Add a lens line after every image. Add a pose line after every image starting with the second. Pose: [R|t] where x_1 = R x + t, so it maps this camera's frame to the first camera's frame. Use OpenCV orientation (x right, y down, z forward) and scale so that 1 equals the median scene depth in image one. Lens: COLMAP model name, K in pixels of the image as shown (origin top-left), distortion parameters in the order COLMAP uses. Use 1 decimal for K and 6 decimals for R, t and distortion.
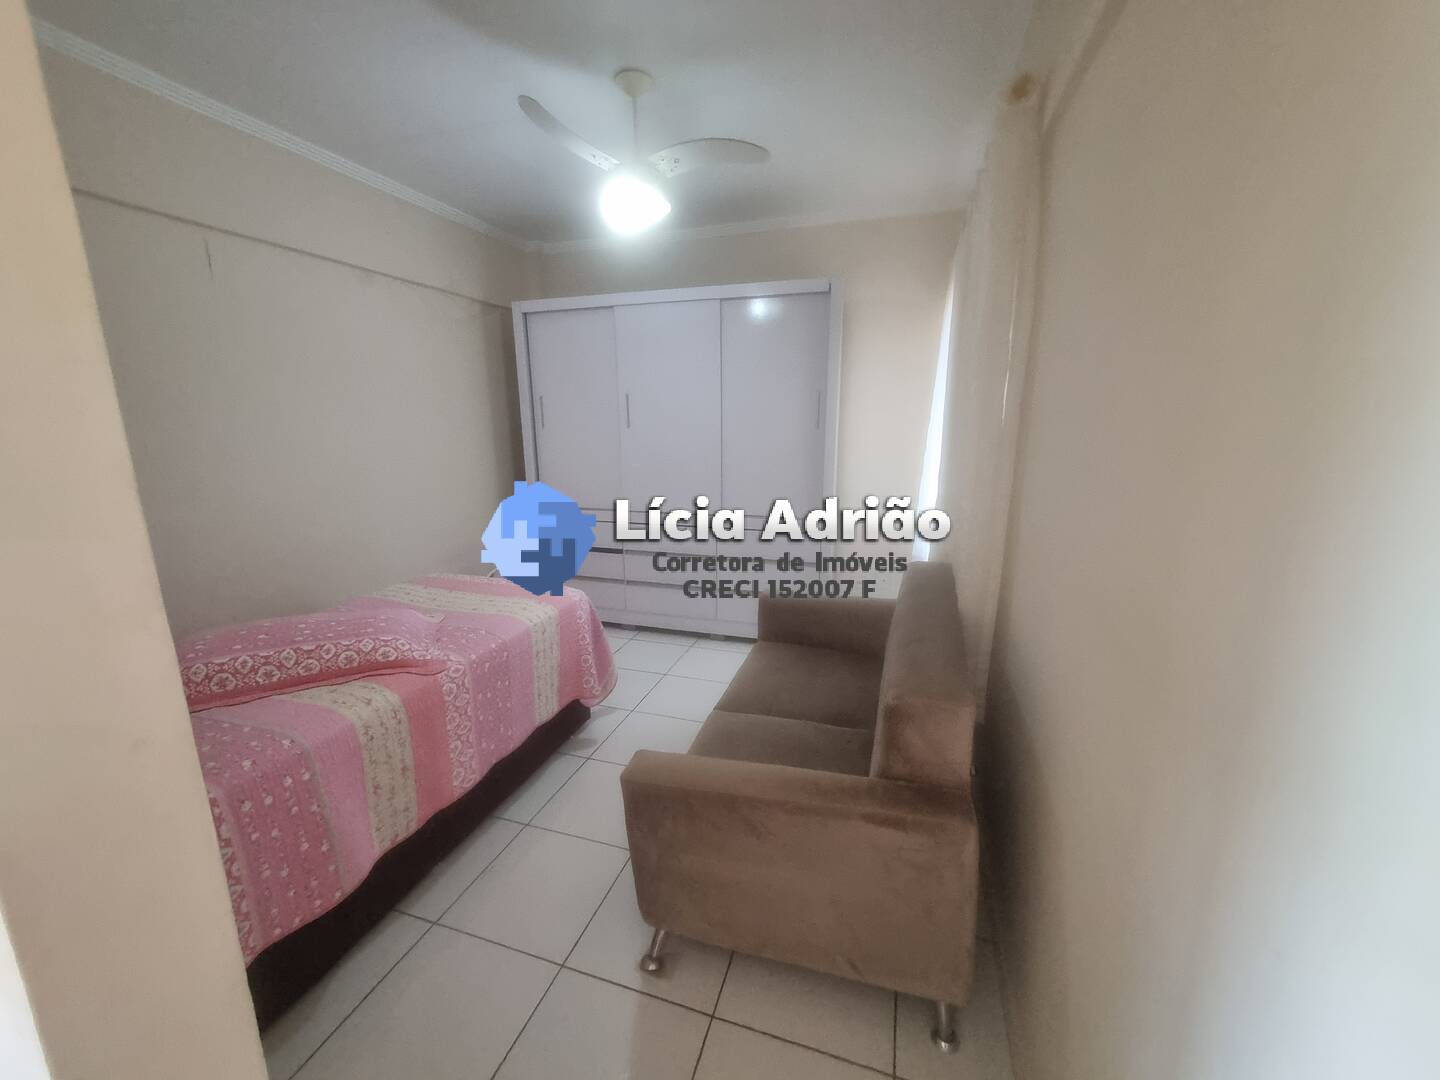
lens RADIAL K [[555.8, 0, 720.0], [0, 555.8, 540.0], [0, 0, 1]] dist [0.002007, 0.000267]
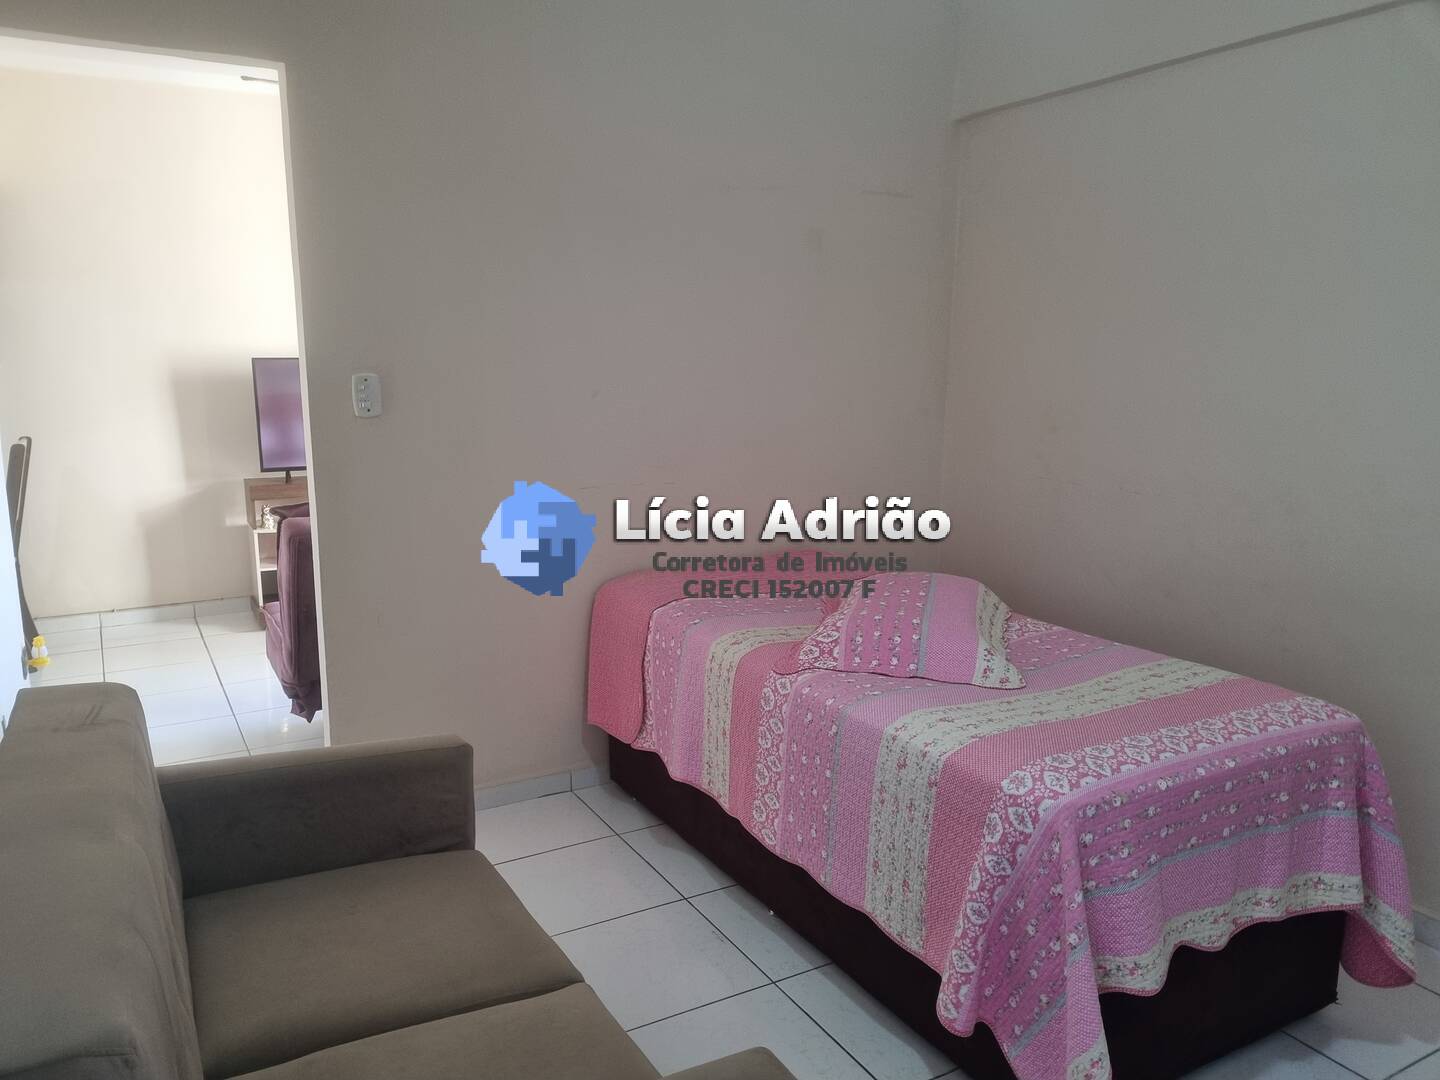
lens RADIAL K [[1087.1, 0, 720.0], [0, 1087.1, 540.0], [0, 0, 1]] dist [0.042645, -0.032918]
pose [[-0.674495, 0.133151, -0.726173, 0.571107], [-0.157963, 0.934796, 0.318126, -0.370064], [0.721182, 0.329283, -0.609482, 1.687147]]
